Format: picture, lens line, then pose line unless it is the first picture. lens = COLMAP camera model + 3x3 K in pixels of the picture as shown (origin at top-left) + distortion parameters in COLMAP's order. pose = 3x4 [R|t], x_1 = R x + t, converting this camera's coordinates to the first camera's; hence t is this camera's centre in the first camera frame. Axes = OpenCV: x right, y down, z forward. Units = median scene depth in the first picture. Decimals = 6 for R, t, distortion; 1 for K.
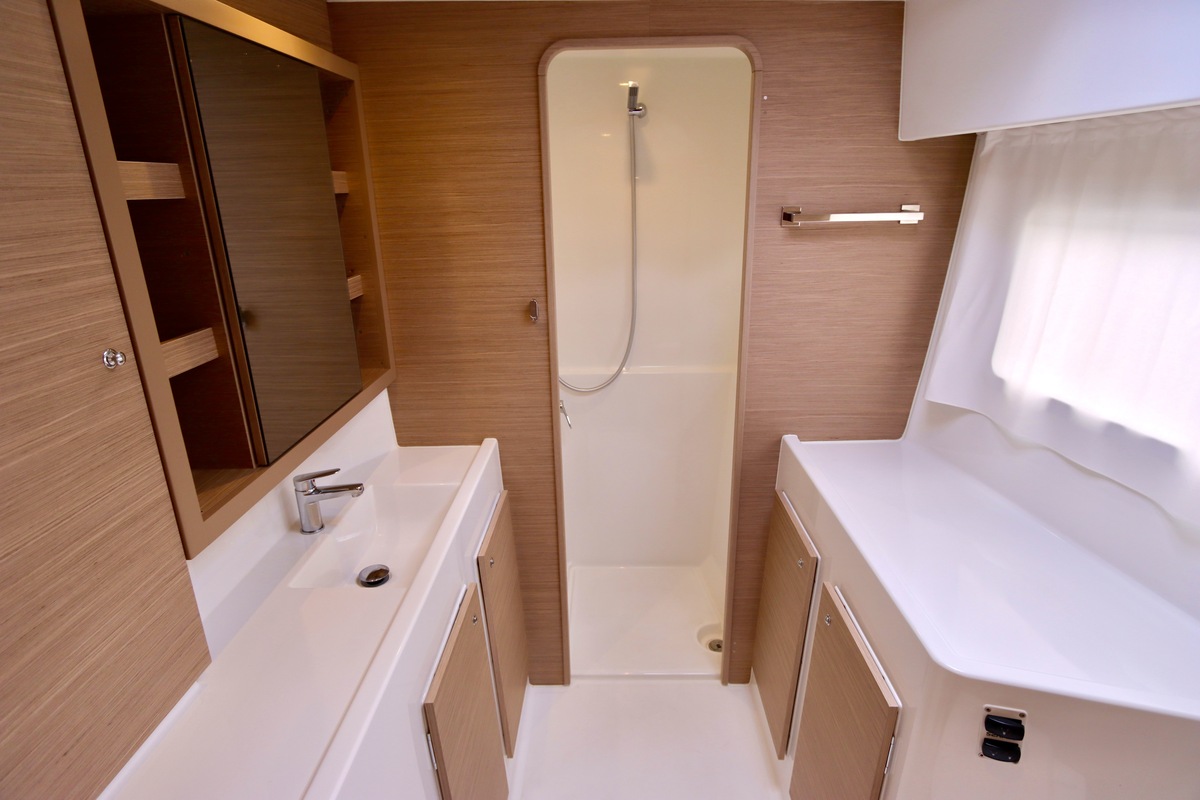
lens RADIAL K [[664.9, 0, 594.4], [0, 664.9, 401.4], [0, 0, 1]] dist [-0.036494, 0.039978]
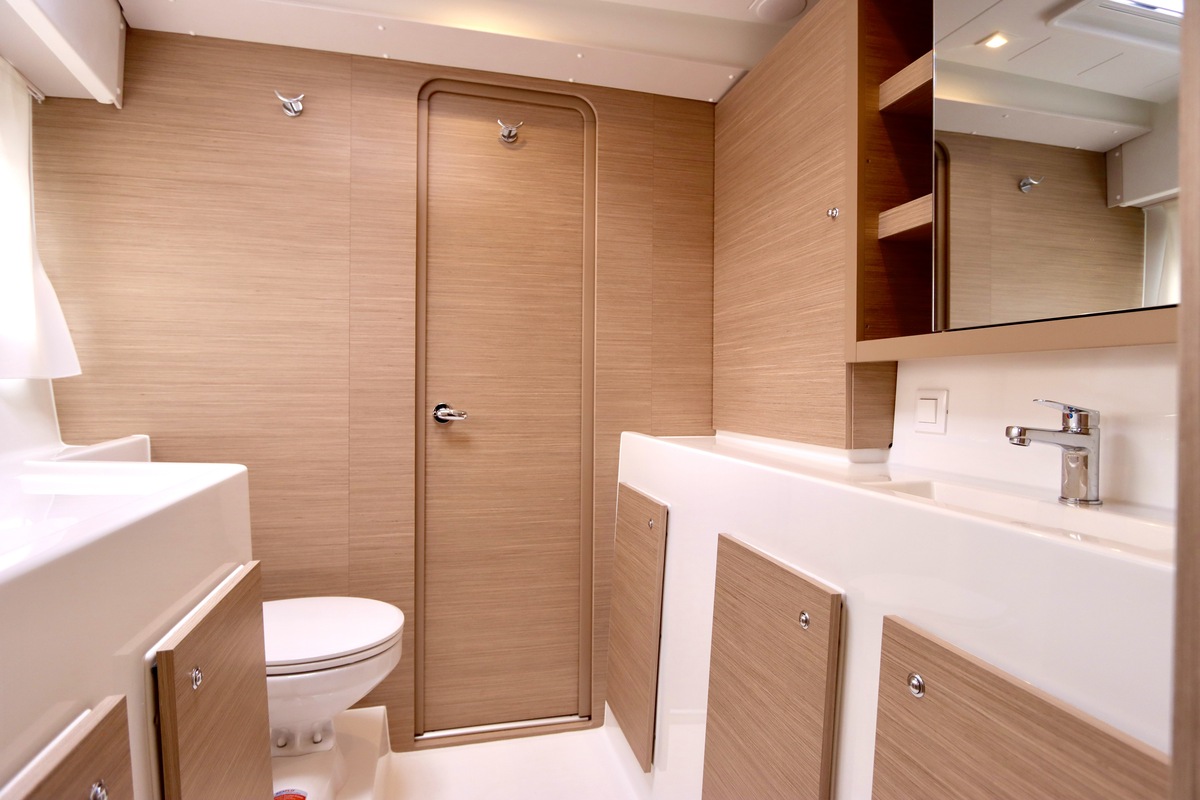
lens RADIAL K [[641.1, 0, 605.6], [0, 641.1, 392.5], [0, 0, 1]] dist [-0.009887, 0.001984]
pose [[-0.962193, 0.019619, -0.271660, 0.119840], [-0.070772, 0.945134, 0.318924, -0.046659], [0.263012, 0.326093, -0.908013, 1.037684]]
